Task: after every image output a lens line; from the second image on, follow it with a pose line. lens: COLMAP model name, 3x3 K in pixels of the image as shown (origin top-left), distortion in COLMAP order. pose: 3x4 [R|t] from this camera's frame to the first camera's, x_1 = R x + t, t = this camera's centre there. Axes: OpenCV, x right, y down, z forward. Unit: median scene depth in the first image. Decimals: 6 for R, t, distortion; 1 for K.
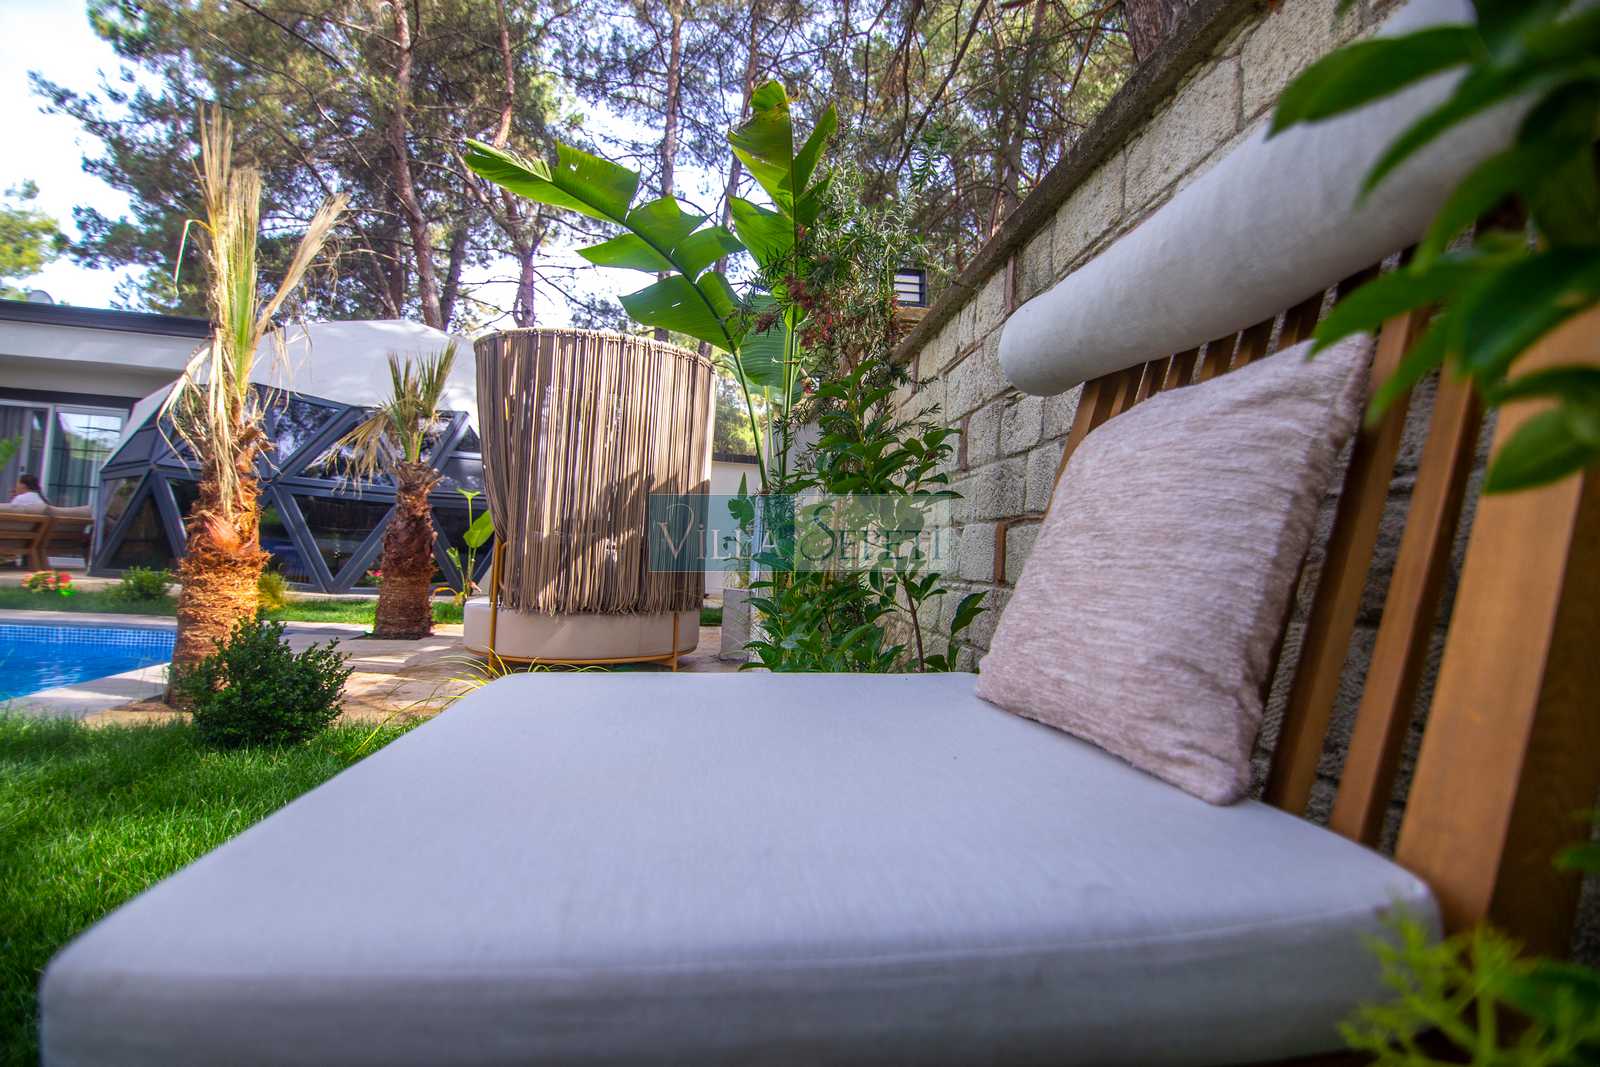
lens RADIAL K [[722.4, 0, 797.8], [0, 722.4, 528.5], [0, 0, 1]] dist [-0.000465, -0.000018]
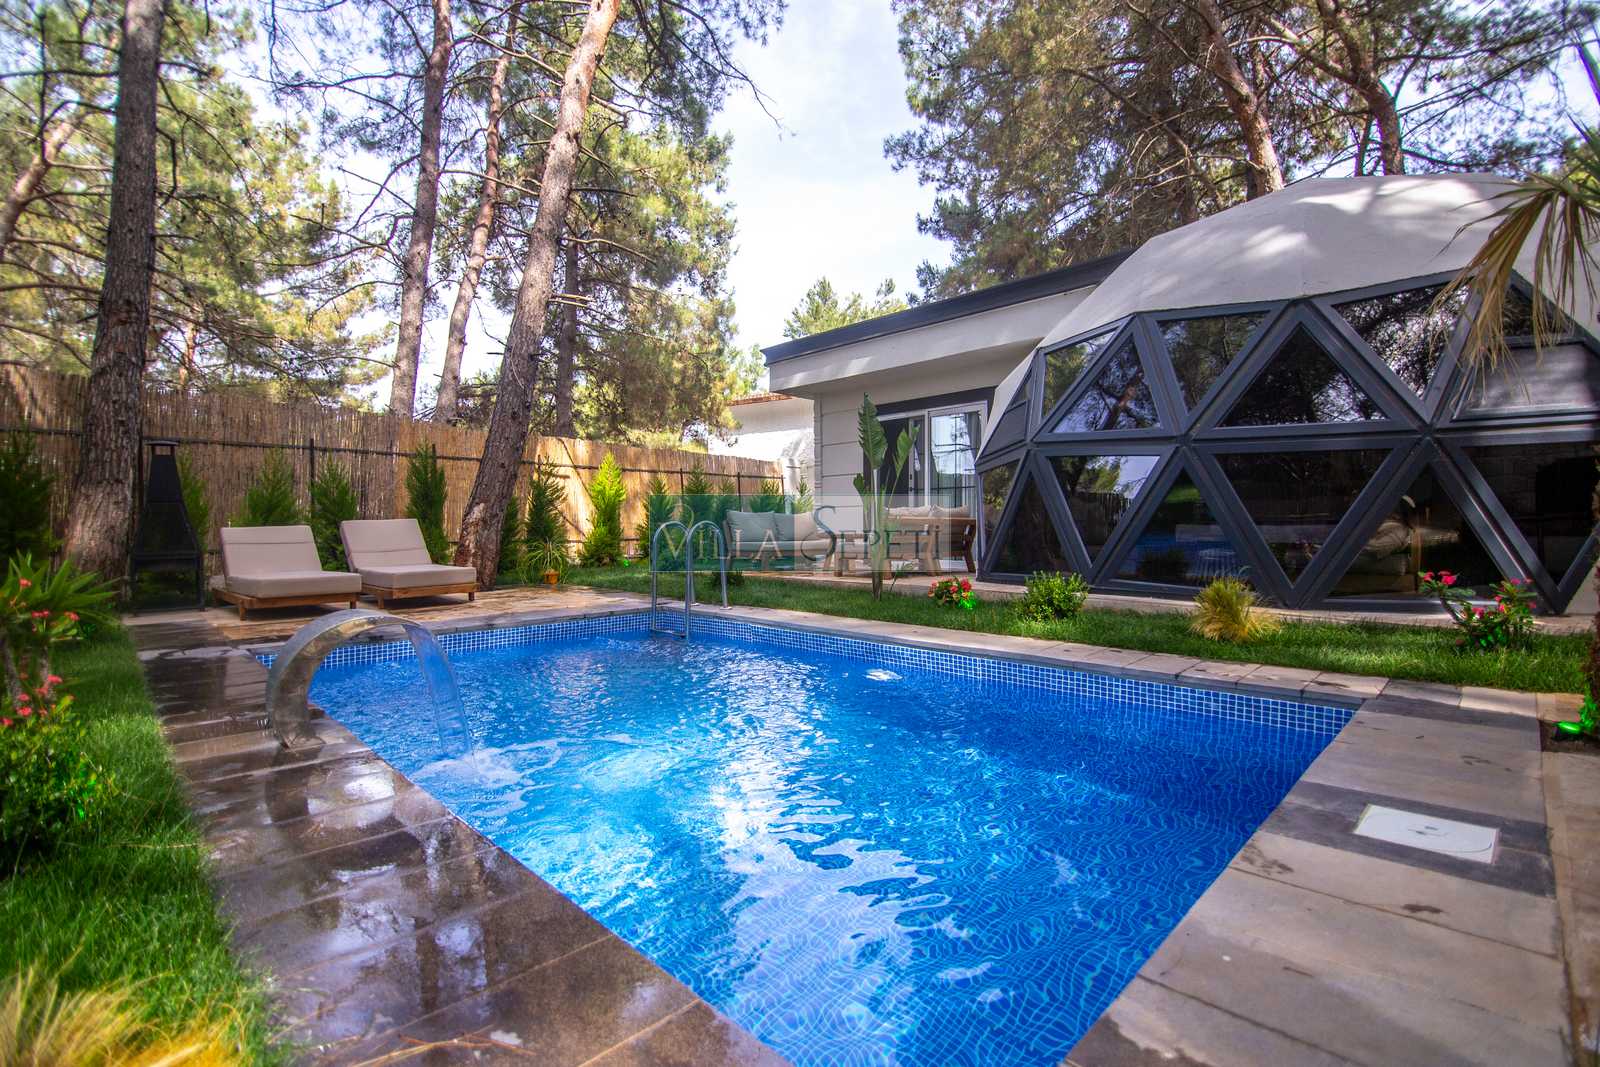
lens RADIAL K [[722.4, 0, 797.8], [0, 722.4, 528.5], [0, 0, 1]] dist [-0.000465, -0.000018]
pose [[0.570637, -0.063865, -0.818715, -0.319595], [0.071198, 0.997065, -0.028153, 0.007746], [0.818110, -0.042225, 0.573509, 0.266231]]
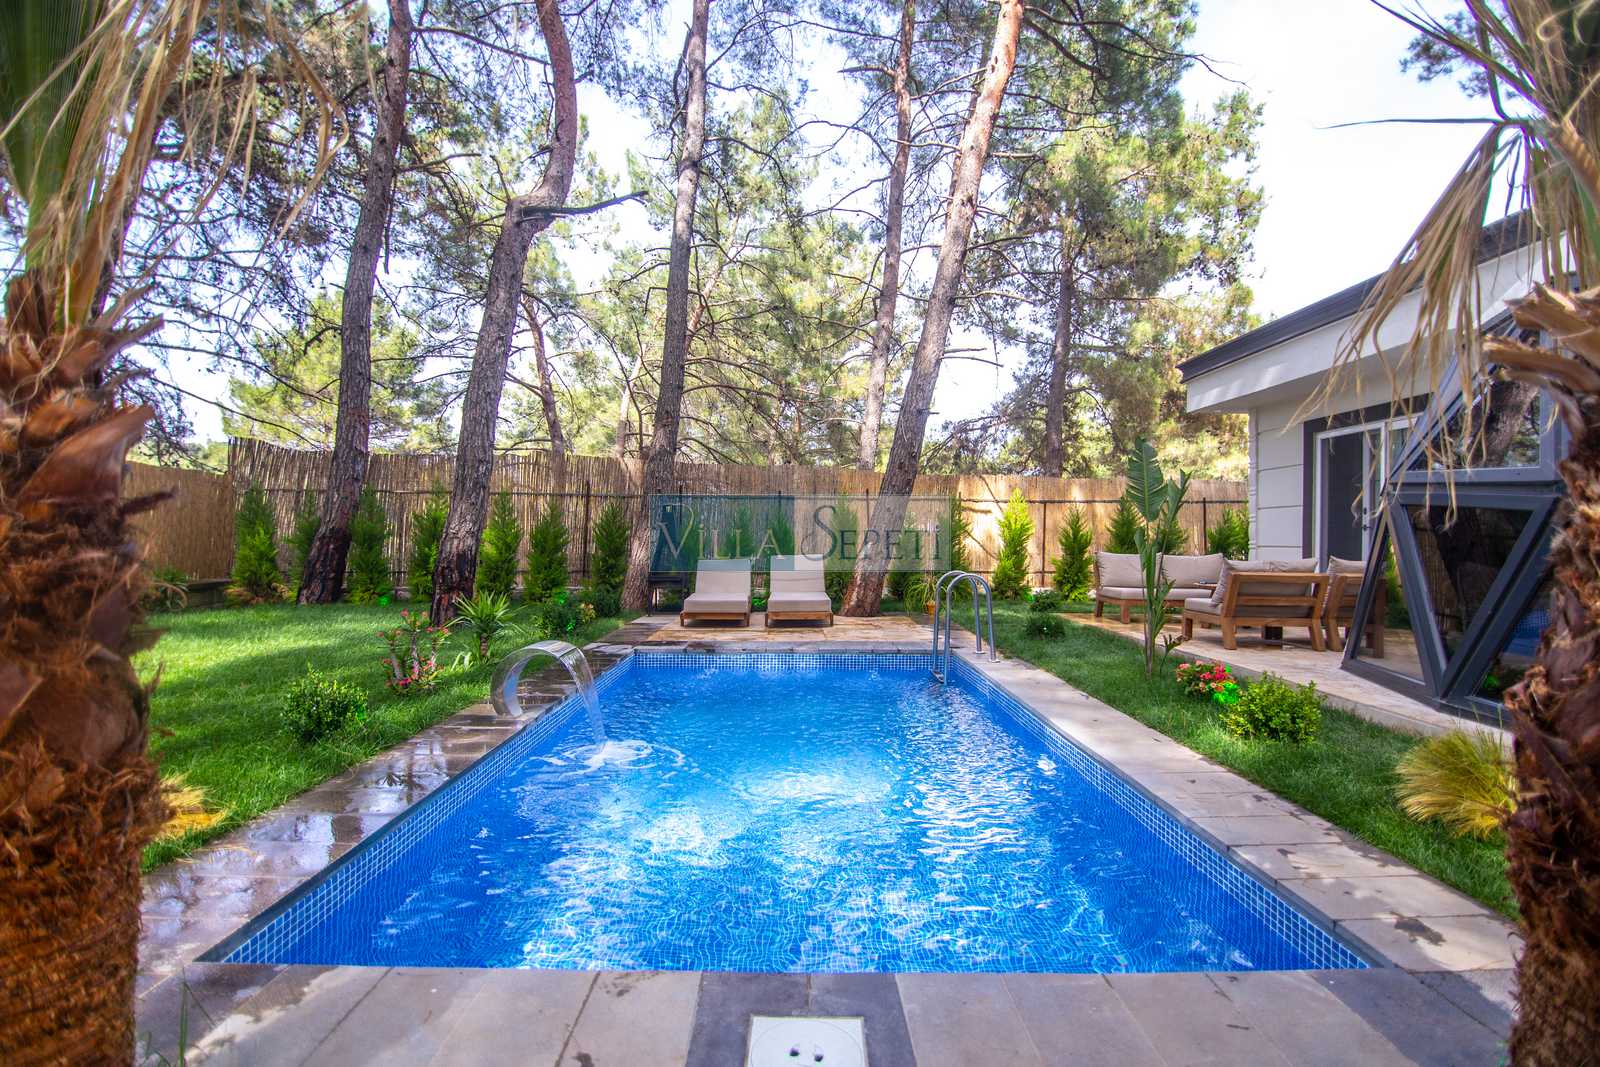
lens RADIAL K [[722.4, 0, 797.8], [0, 722.4, 528.5], [0, 0, 1]] dist [-0.000465, -0.000018]
pose [[-0.164478, -0.074372, -0.983573, -0.214057], [0.017613, 0.996773, -0.078315, -0.014928], [0.986223, -0.030205, -0.162637, 0.519641]]
